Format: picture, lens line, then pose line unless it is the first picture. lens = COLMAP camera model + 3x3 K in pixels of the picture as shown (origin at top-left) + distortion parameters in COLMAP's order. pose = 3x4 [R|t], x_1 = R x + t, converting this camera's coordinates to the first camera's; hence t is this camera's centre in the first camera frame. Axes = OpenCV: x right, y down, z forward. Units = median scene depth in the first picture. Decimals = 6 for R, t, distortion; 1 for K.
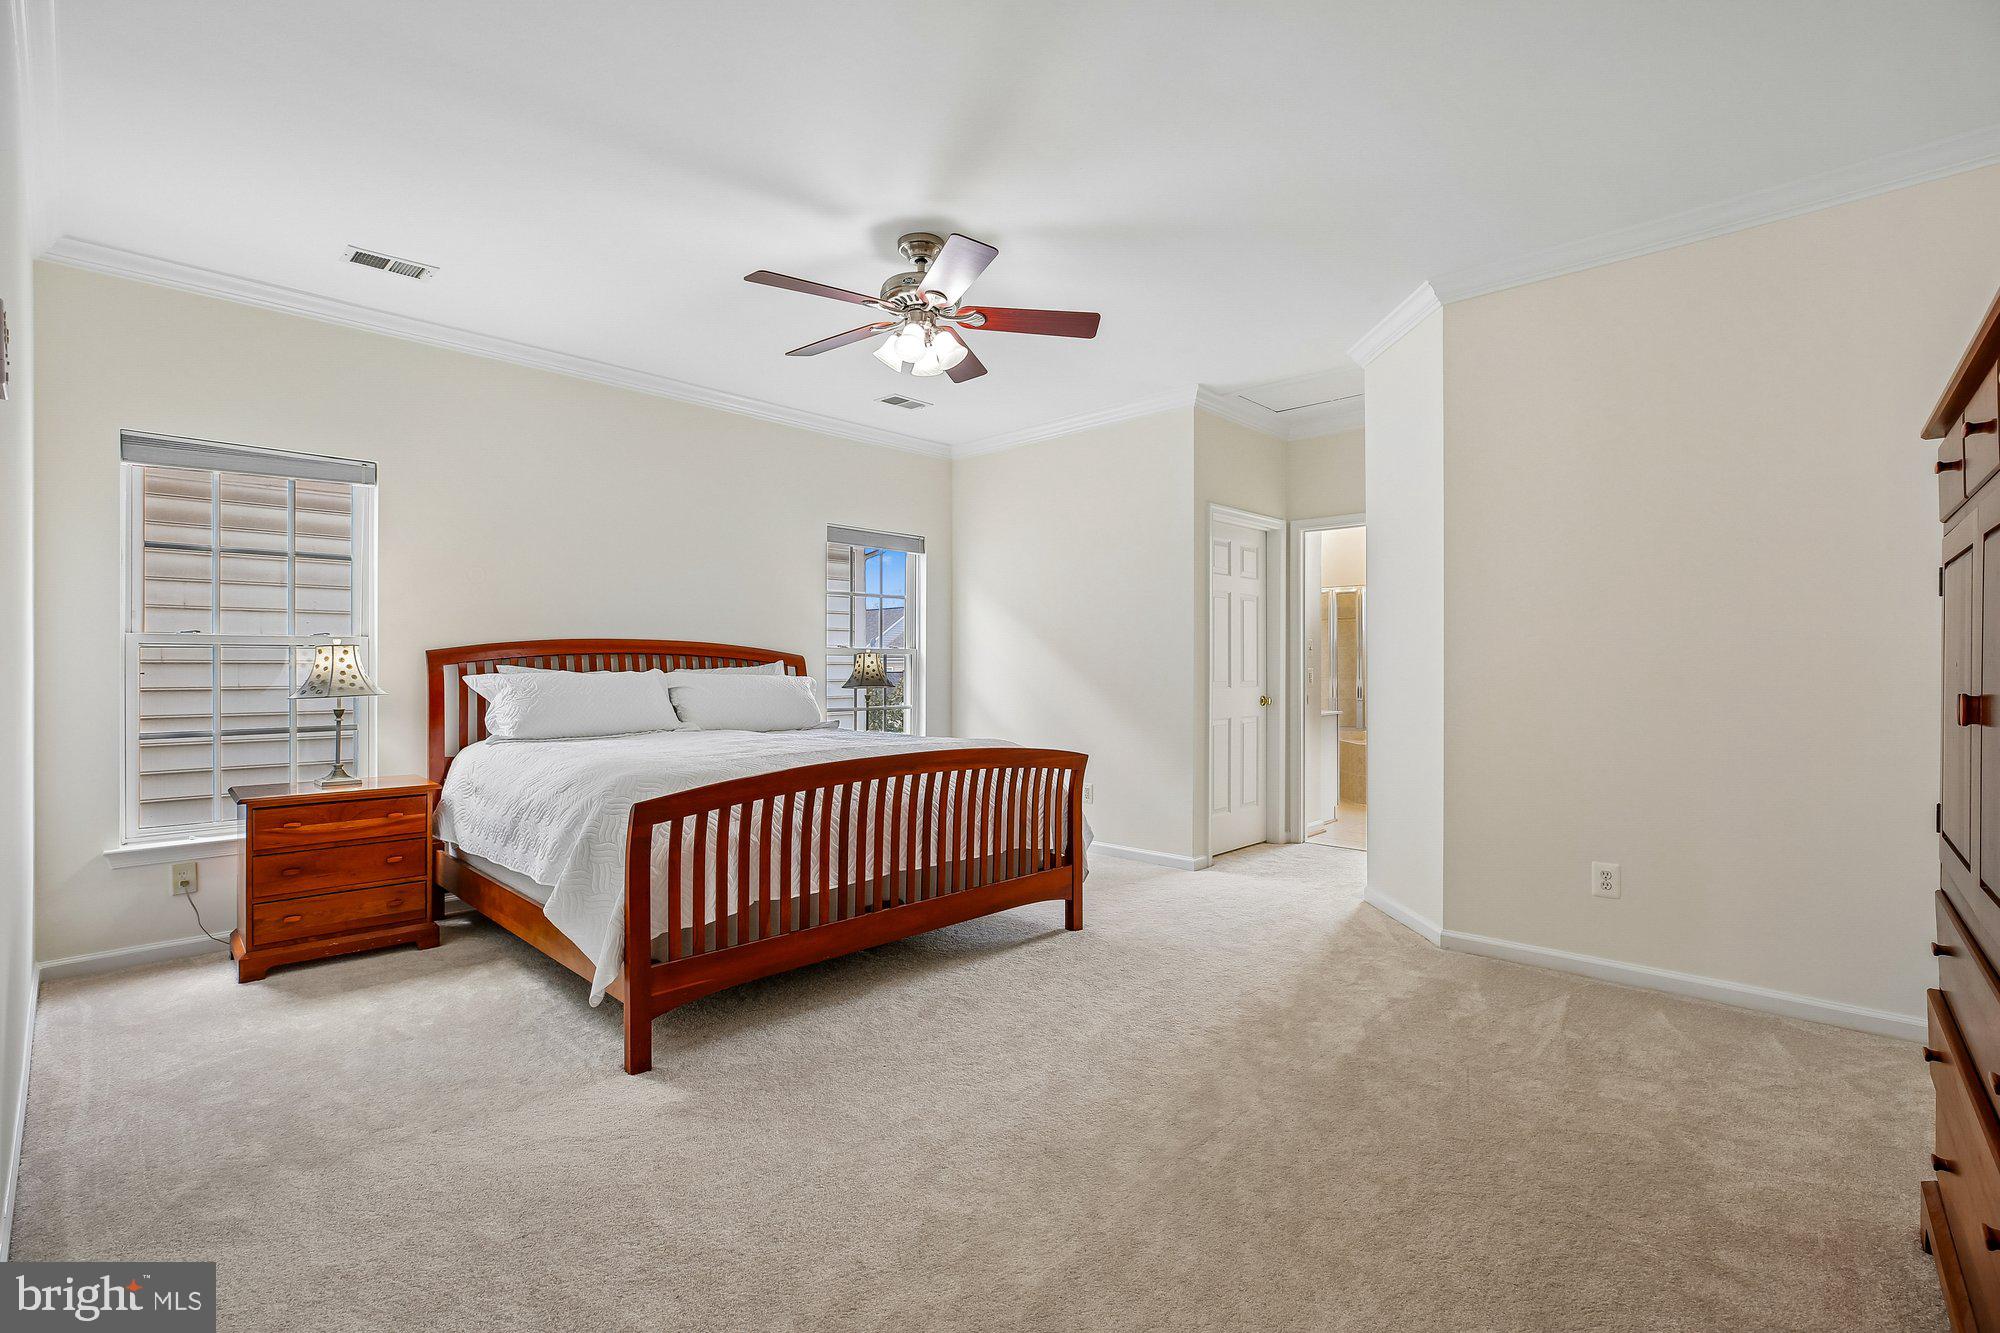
lens RADIAL K [[903.0, 0, 1001.0], [0, 903.0, 662.9], [0, 0, 1]] dist [0.004196, -0.000231]
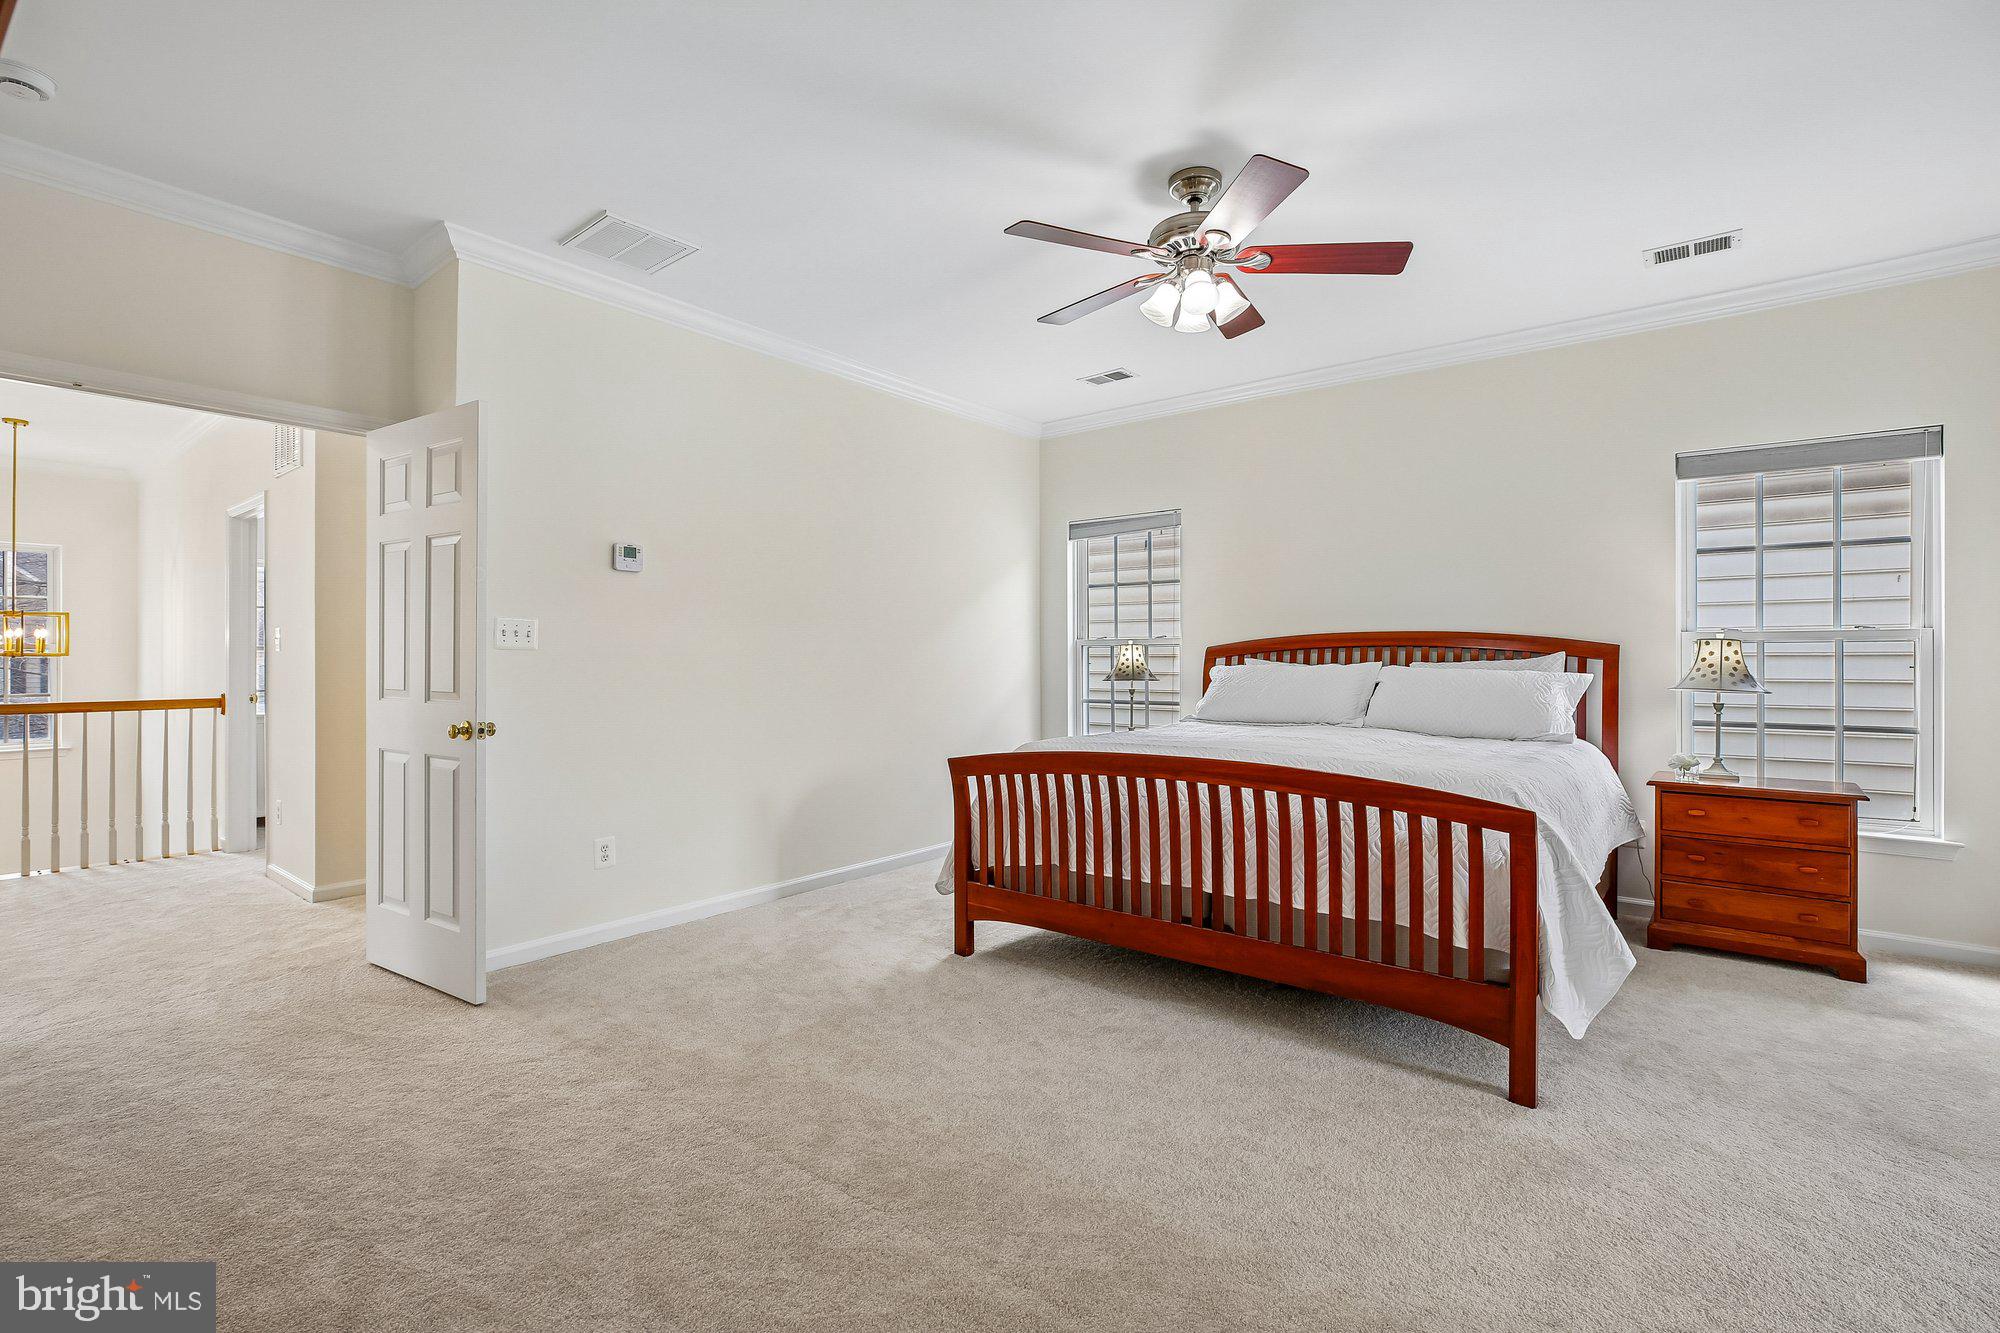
lens RADIAL K [[959.6, 0, 1098.0], [0, 959.6, 659.0], [0, 0, 1]] dist [-0.044751, 0.000008]
pose [[0.139280, 0.000753, -0.990253, 0.773259], [0.001767, 0.999998, 0.001009, 0.002164], [0.990251, -0.001891, 0.139279, 0.733822]]
